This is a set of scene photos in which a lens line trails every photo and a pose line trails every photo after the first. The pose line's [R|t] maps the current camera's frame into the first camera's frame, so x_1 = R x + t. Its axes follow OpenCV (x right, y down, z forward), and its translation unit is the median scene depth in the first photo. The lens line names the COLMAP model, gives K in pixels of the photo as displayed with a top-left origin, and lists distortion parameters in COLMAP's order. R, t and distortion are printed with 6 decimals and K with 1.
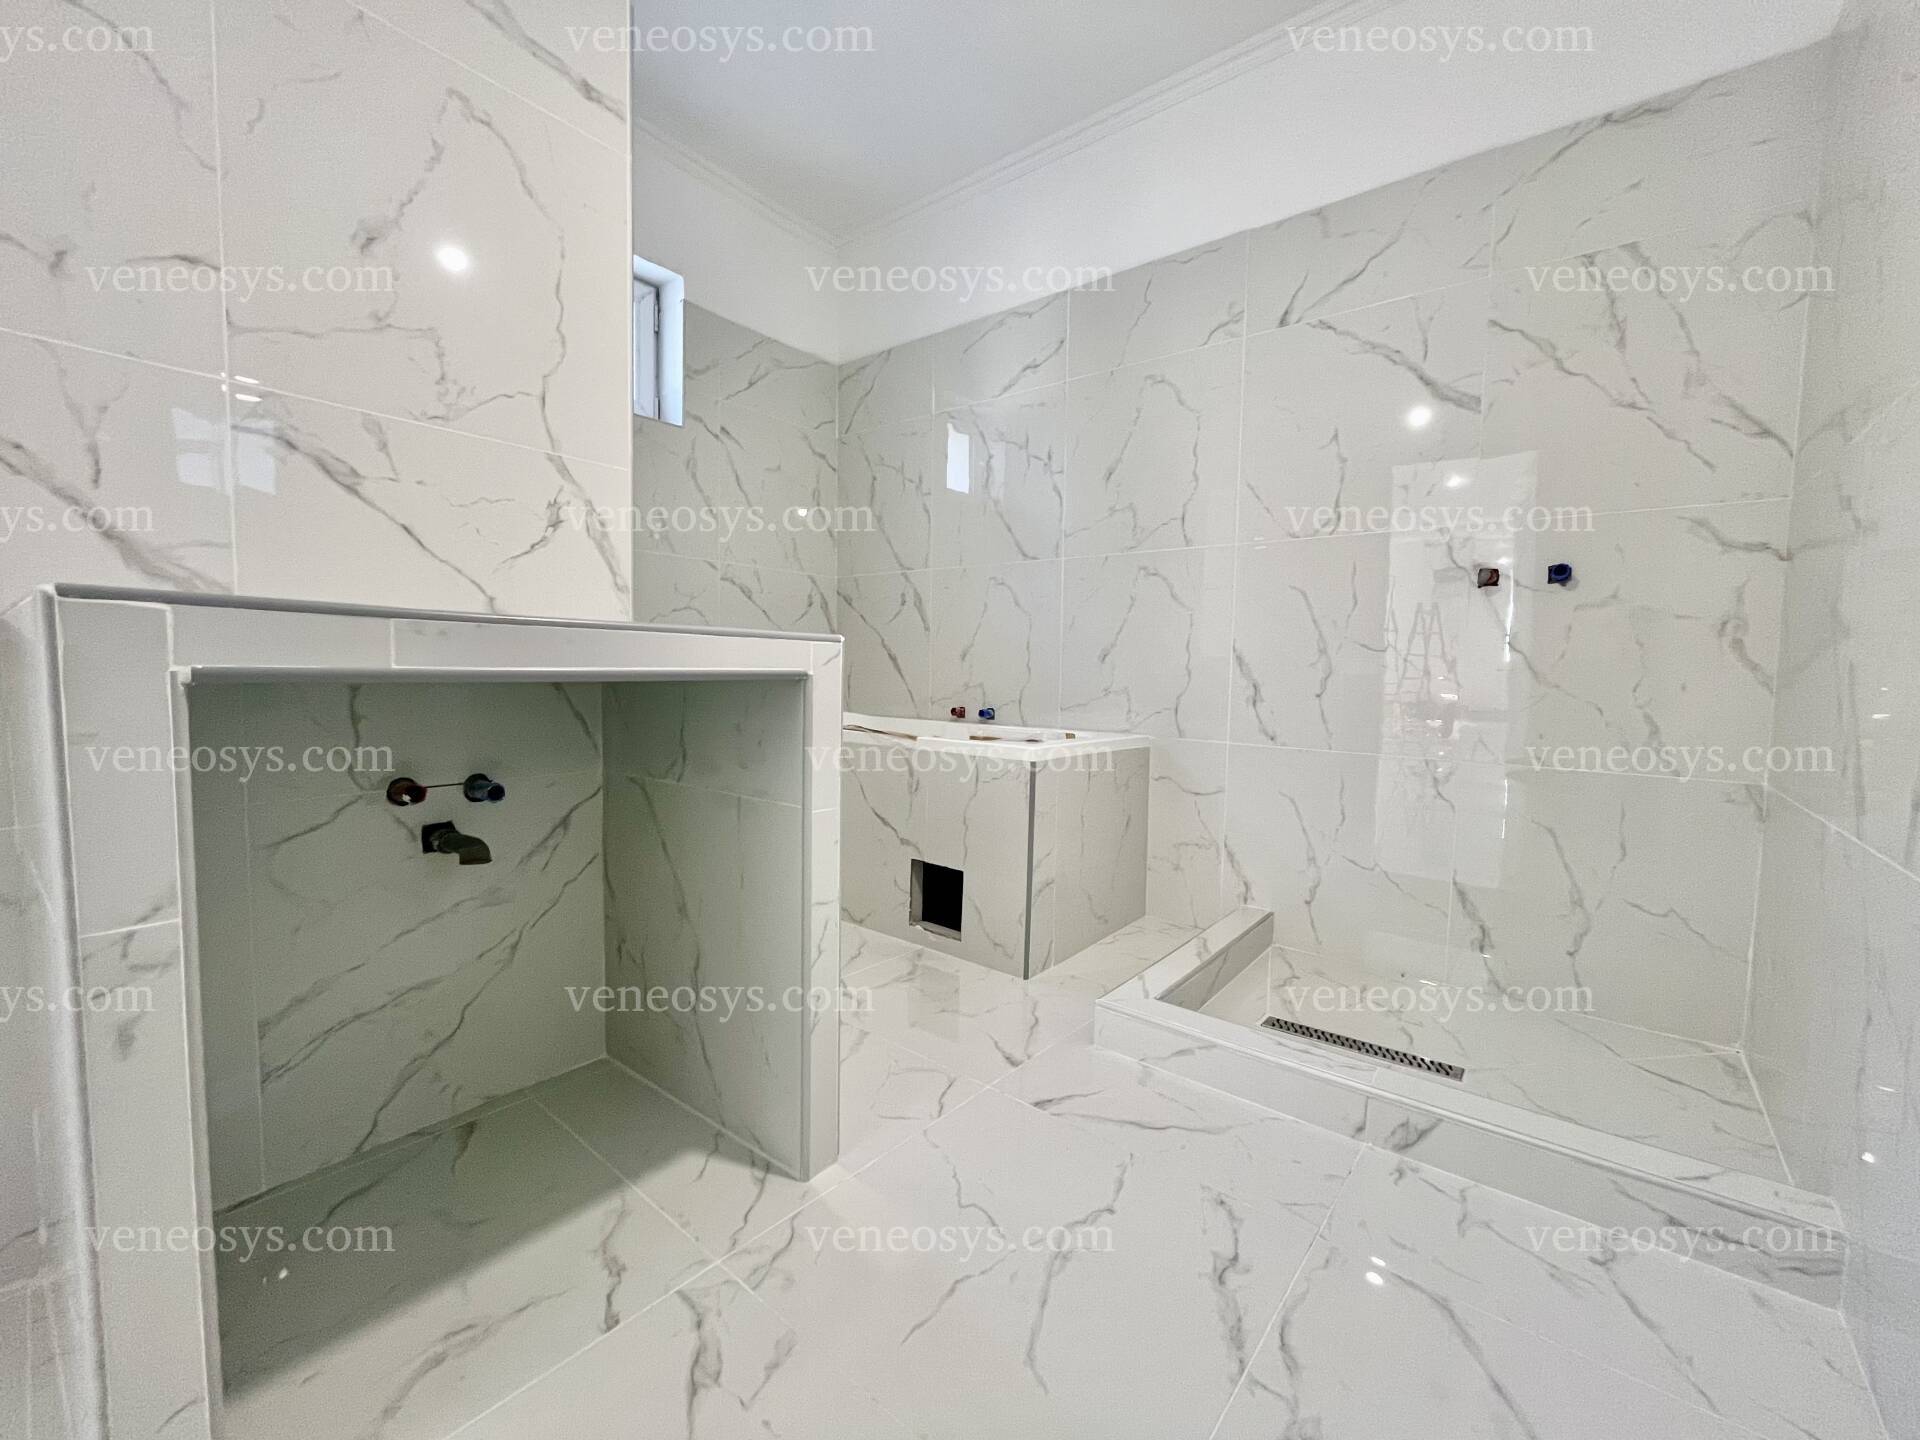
lens RADIAL K [[778.1, 0, 959.2], [0, 778.1, 721.4], [0, 0, 1]] dist [-0.007859, 0.001785]
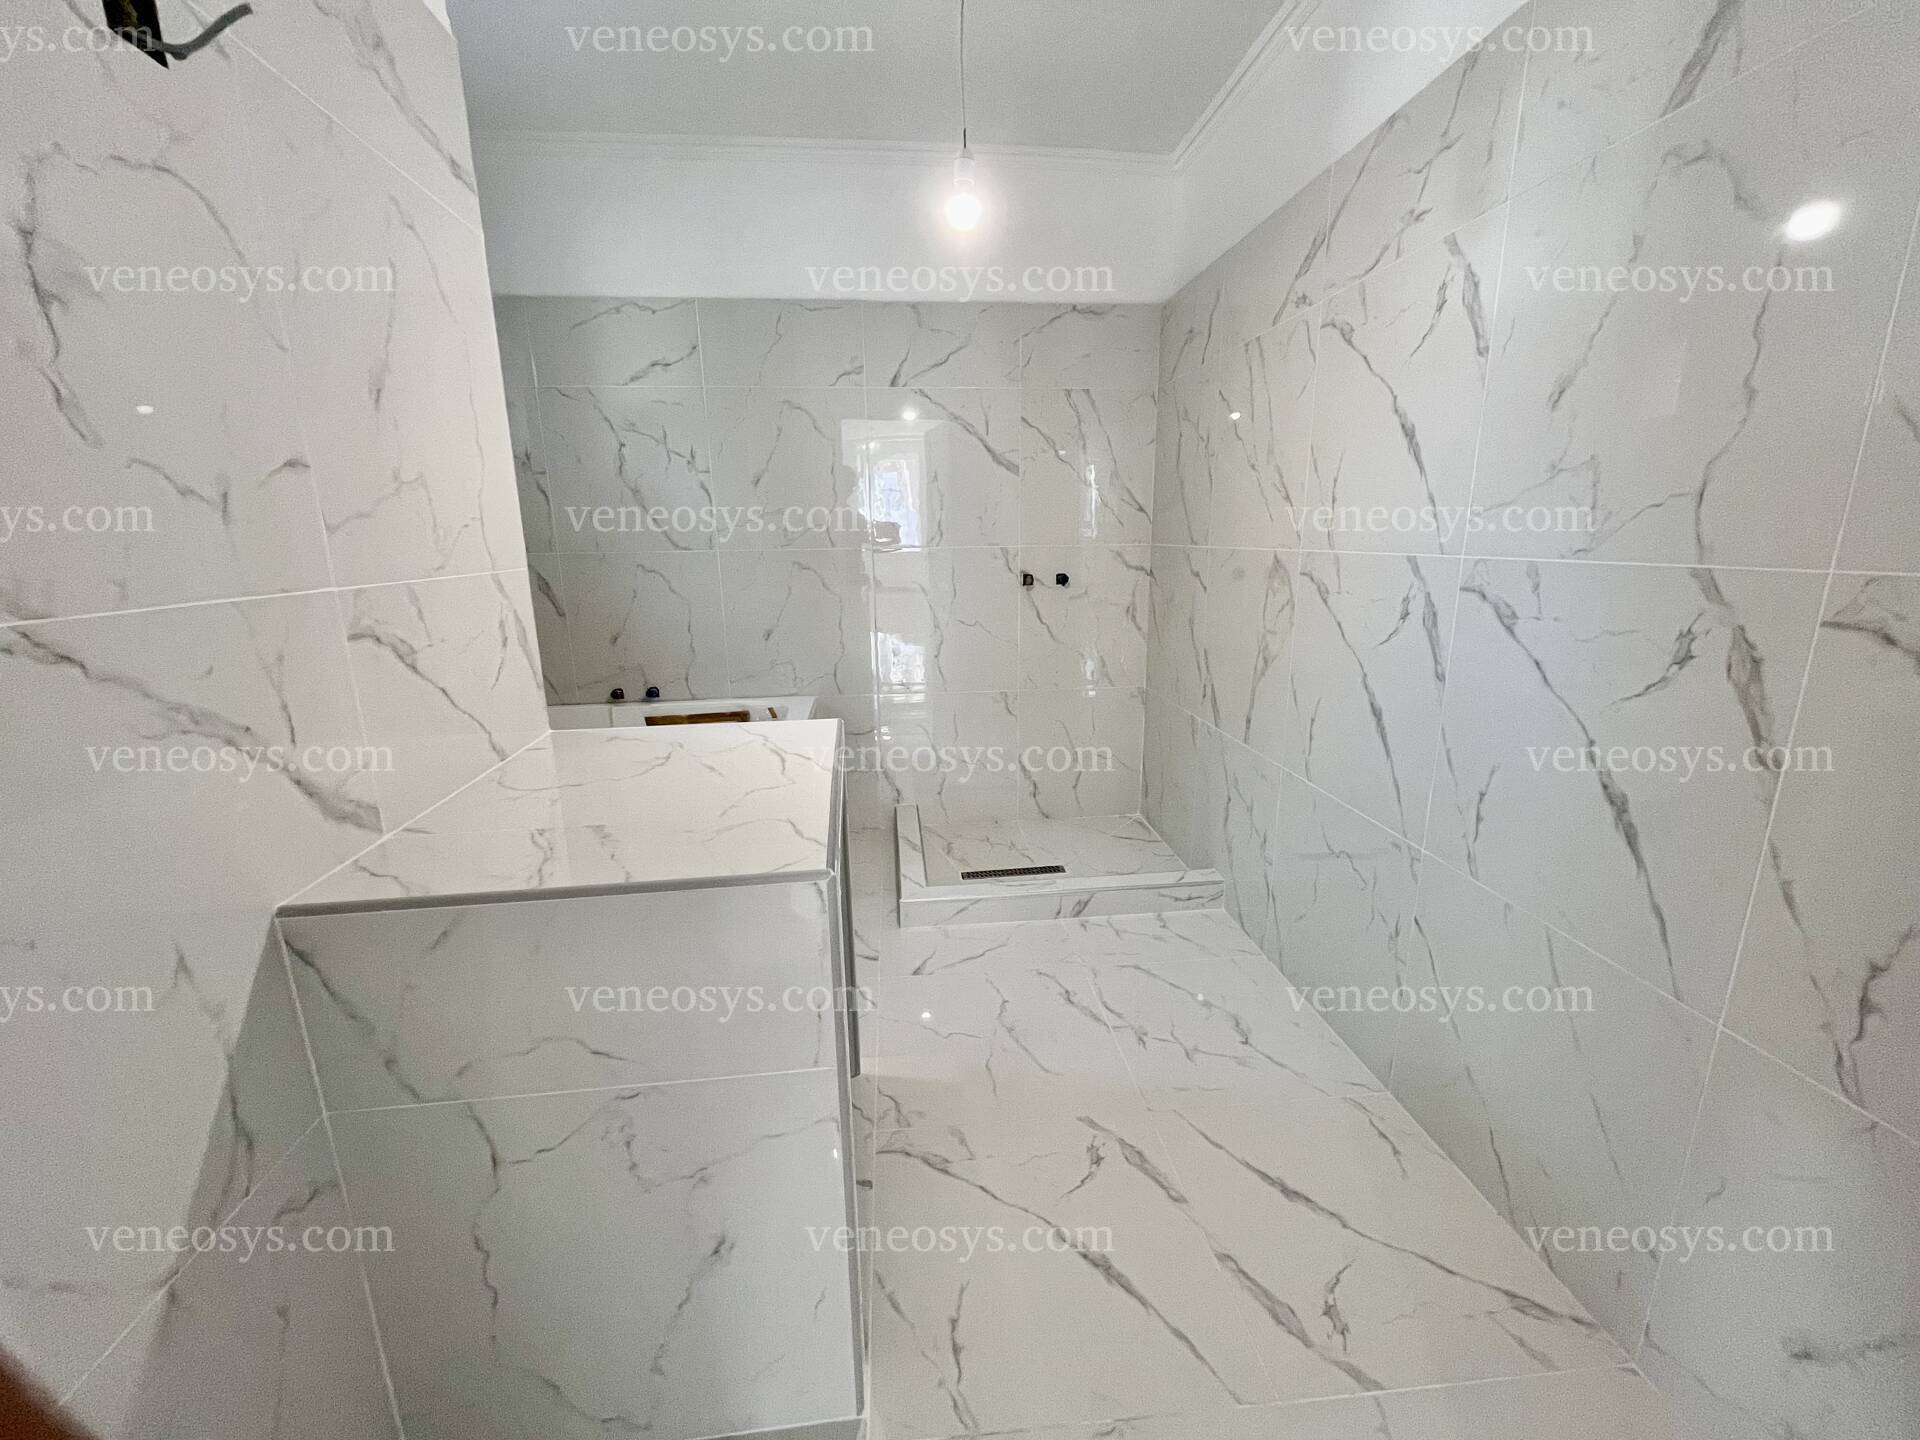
lens RADIAL K [[778.1, 0, 960.7], [0, 778.1, 717.9], [0, 0, 1]] dist [-0.007859, 0.001785]
pose [[0.708045, -0.189723, 0.680204, -0.689470], [0.073273, 0.977773, 0.196448, -0.268633], [-0.702356, -0.089254, 0.706209, -0.108474]]
